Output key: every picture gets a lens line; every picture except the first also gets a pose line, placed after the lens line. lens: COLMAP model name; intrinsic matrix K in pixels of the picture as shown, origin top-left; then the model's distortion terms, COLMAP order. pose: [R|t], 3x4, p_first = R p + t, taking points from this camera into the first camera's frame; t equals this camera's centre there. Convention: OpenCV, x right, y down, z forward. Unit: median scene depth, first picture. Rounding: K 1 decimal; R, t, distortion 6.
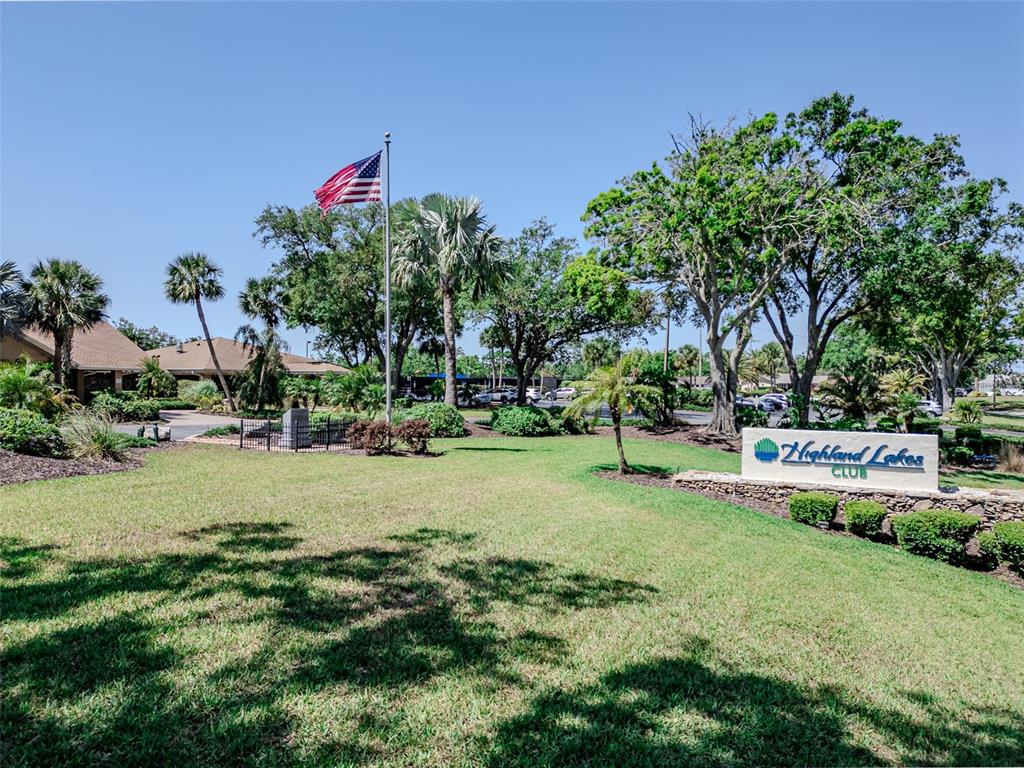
lens RADIAL K [[710.4, 0, 510.4], [0, 710.4, 379.9], [0, 0, 1]] dist [0.076395, -0.065594]
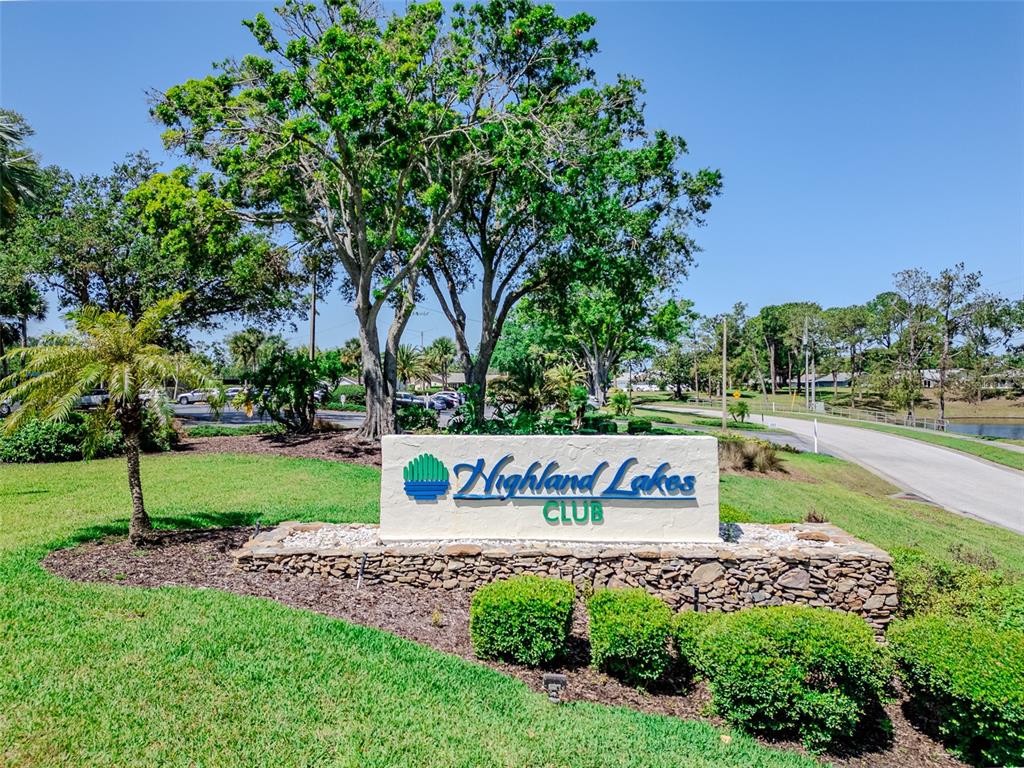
lens RADIAL K [[710.4, 0, 510.4], [0, 710.4, 379.9], [0, 0, 1]] dist [0.076395, -0.065594]
pose [[0.903556, -0.006793, 0.428417, 0.110029], [0.008505, 0.999962, -0.002082, 0.016909], [-0.428386, 0.005525, 0.903579, 0.292672]]
